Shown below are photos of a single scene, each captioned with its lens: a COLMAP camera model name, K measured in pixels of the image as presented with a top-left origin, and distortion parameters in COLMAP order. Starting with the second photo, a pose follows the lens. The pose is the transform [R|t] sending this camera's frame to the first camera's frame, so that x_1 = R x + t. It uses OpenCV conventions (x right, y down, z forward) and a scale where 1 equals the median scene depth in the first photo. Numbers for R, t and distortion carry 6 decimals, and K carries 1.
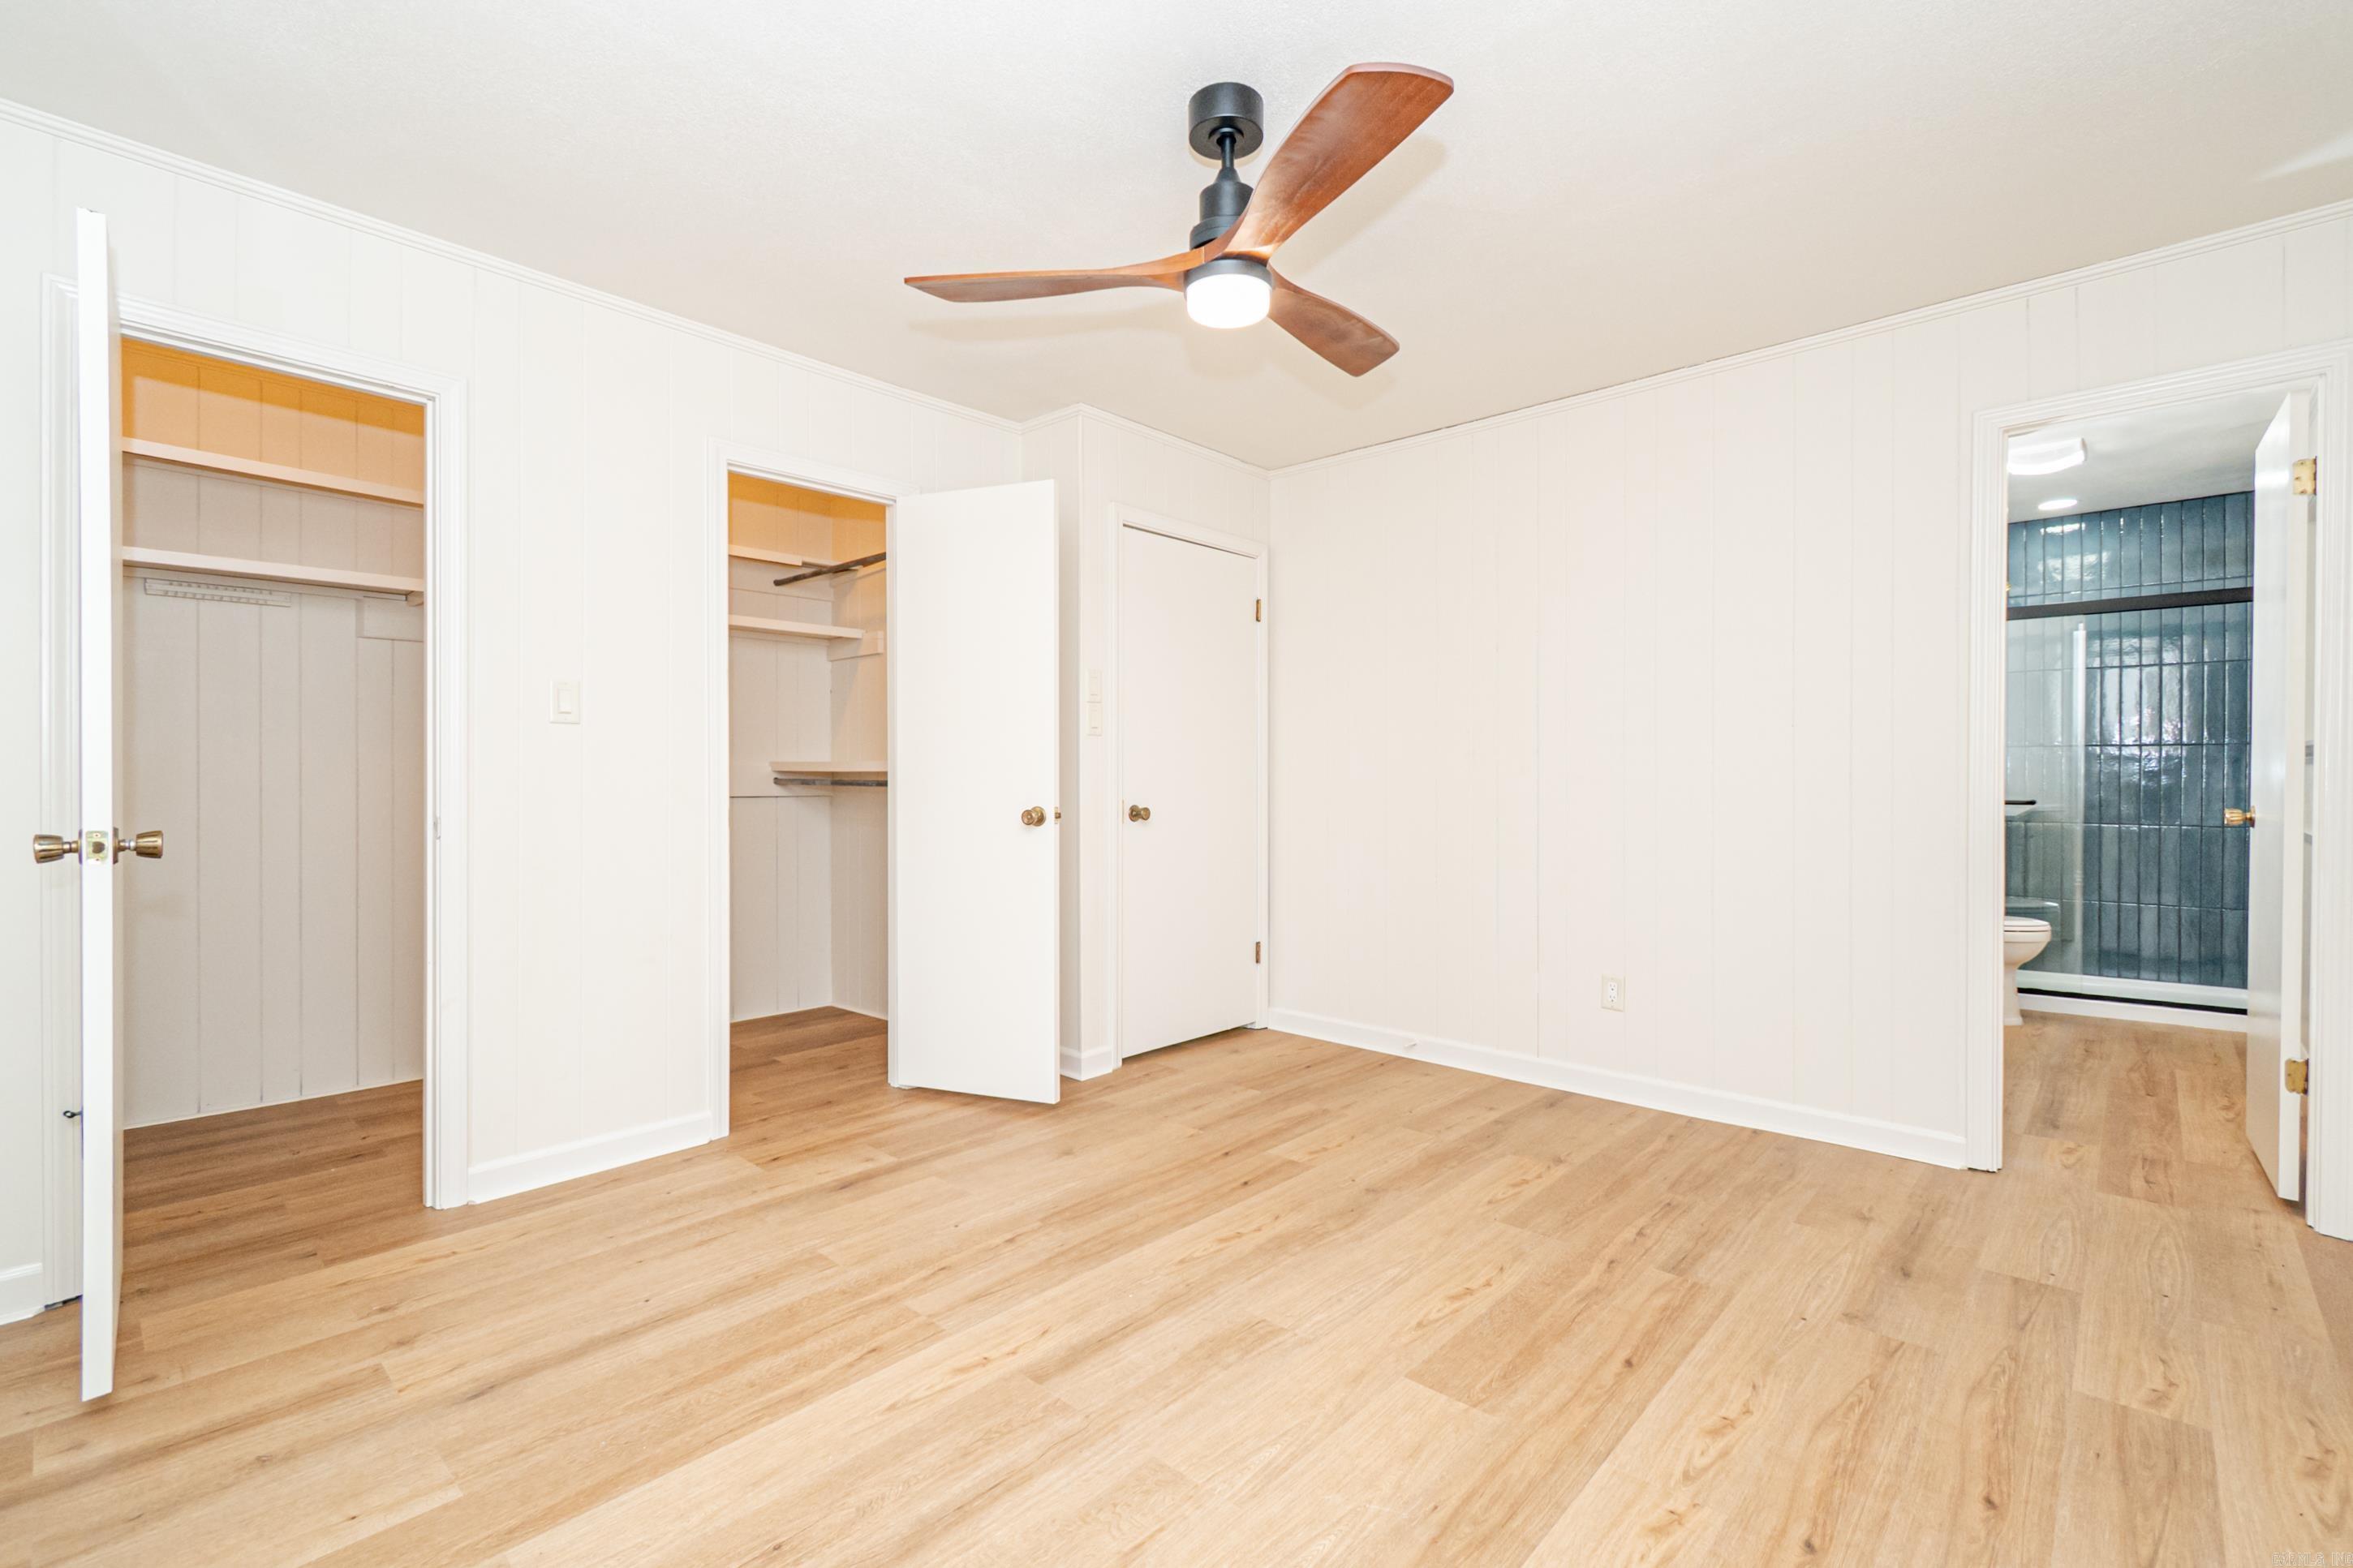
lens RADIAL K [[1021.3, 0, 1174.3], [0, 1021.3, 780.0], [0, 0, 1]] dist [-0.000274, -0.000063]
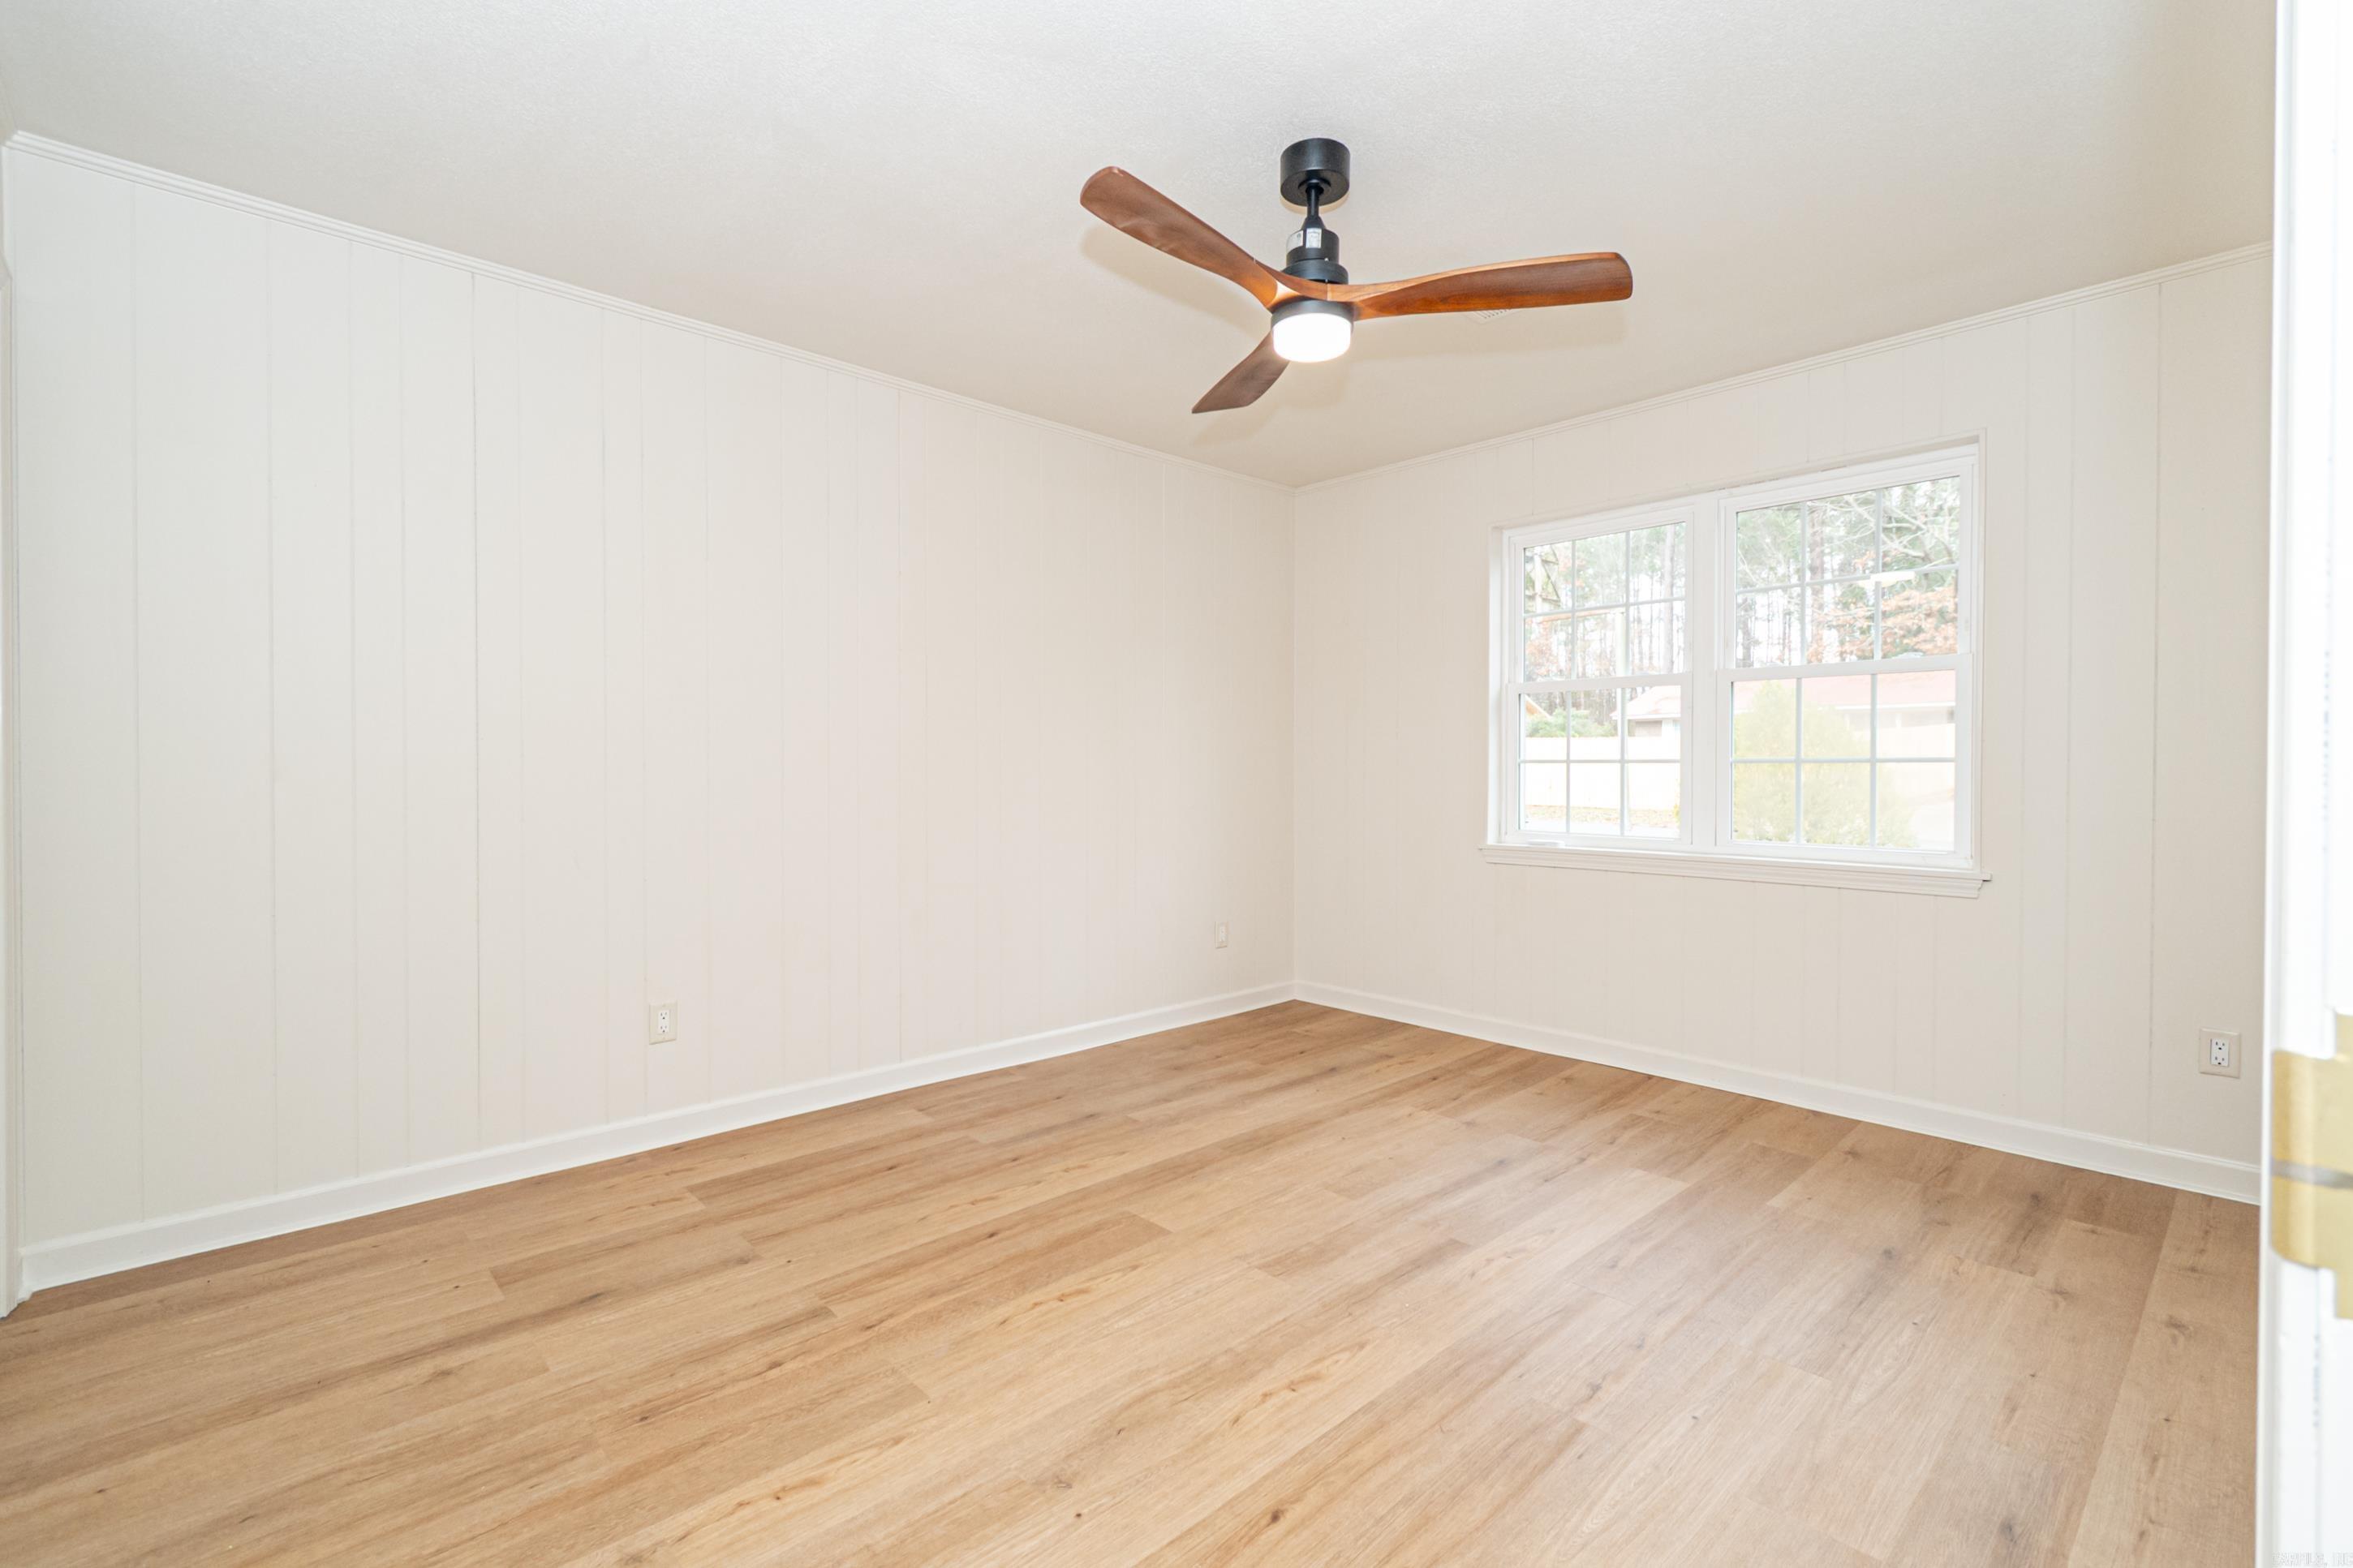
lens RADIAL K [[1021.3, 0, 1178.8], [0, 1021.3, 777.4], [0, 0, 1]] dist [-0.000274, -0.000063]
pose [[-0.997278, -0.002590, 0.073690, 0.107377], [-0.001485, 0.999886, 0.015051, -0.018828], [-0.073720, 0.014901, -0.997168, 2.023297]]
